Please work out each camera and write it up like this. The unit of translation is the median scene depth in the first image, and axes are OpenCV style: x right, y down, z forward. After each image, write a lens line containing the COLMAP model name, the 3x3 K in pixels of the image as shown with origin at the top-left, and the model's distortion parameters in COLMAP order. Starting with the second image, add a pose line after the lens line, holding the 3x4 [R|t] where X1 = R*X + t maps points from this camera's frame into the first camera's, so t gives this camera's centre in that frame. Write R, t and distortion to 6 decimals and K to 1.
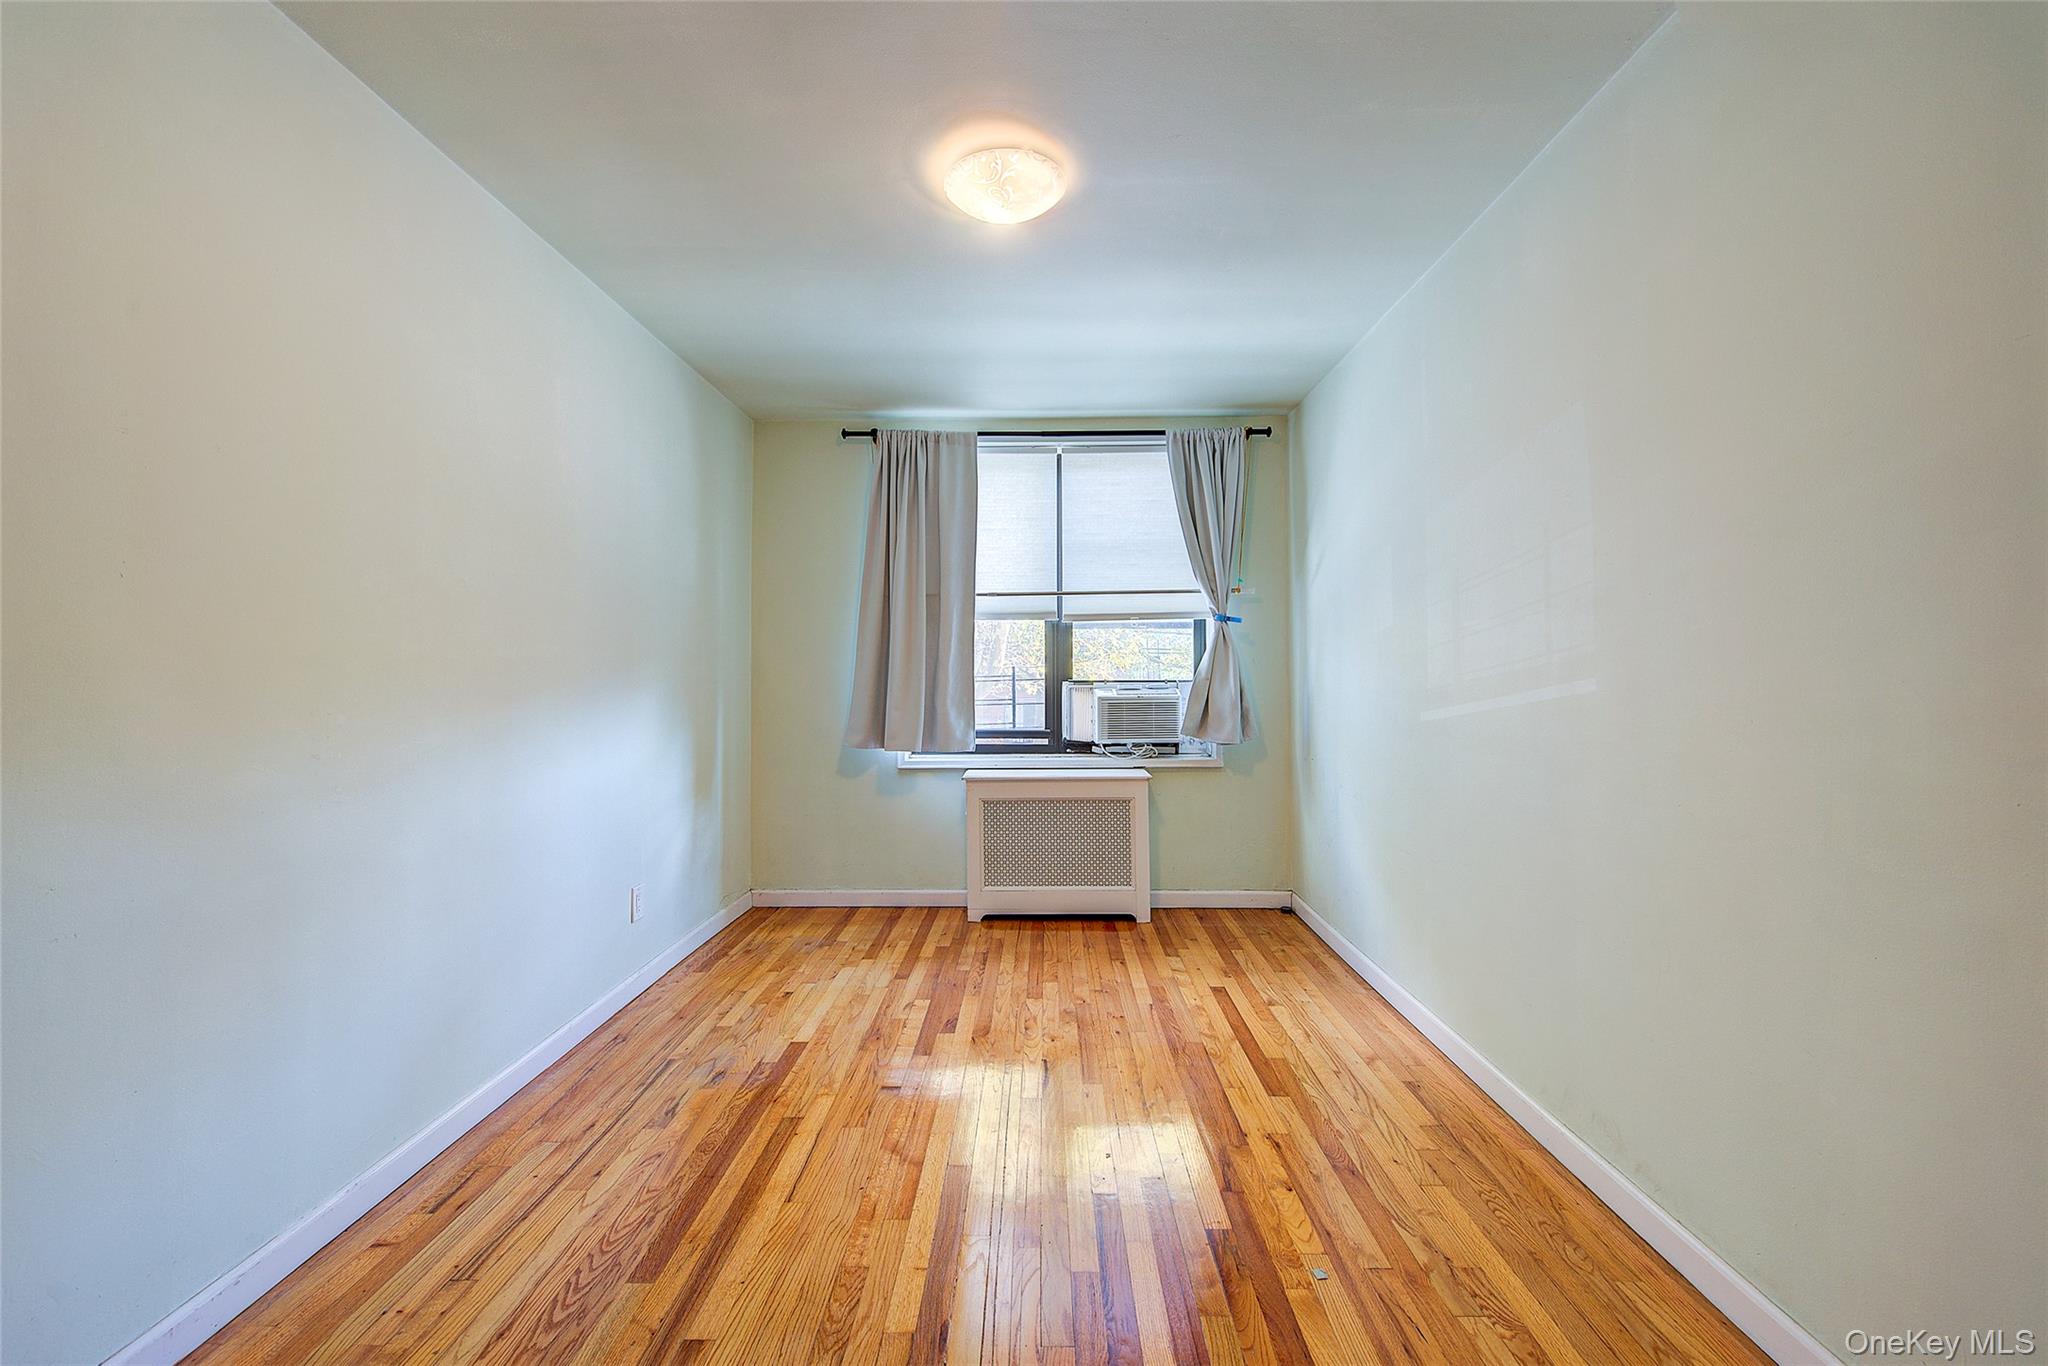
lens RADIAL K [[815.0, 0, 1023.0], [0, 815.0, 679.4], [0, 0, 1]] dist [0.002190, -0.001654]
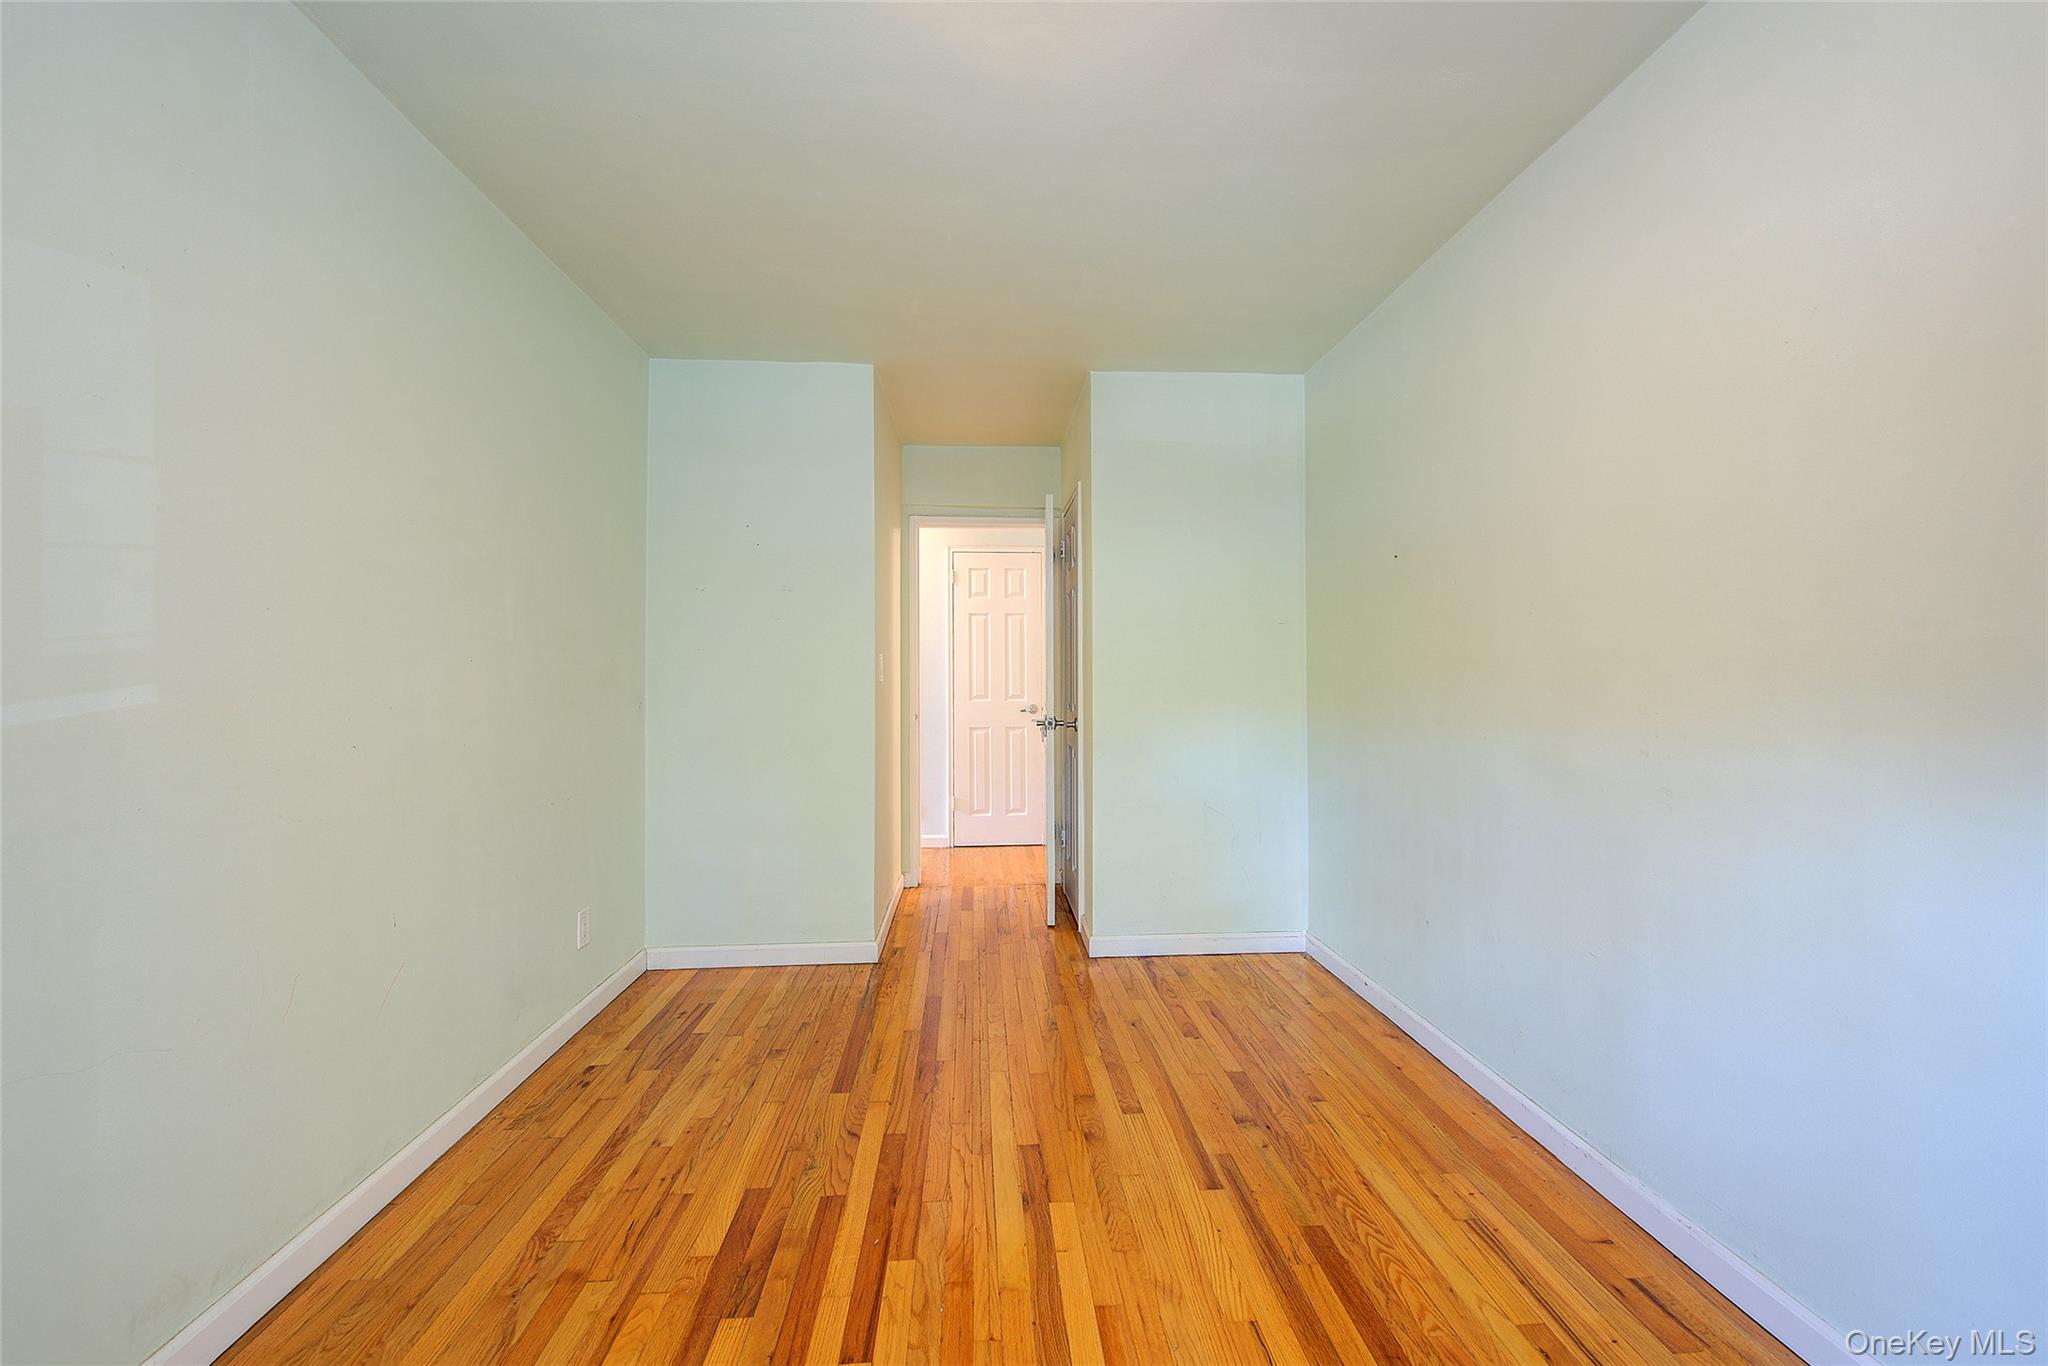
lens RADIAL K [[815.0, 0, 1024.1], [0, 815.0, 680.0], [0, 0, 1]] dist [0.002190, -0.001654]
pose [[-0.996668, 0.006085, -0.081335, 0.002377], [0.005947, 0.999980, 0.001932, -0.005050], [0.081345, 0.001442, -0.996685, 2.021667]]
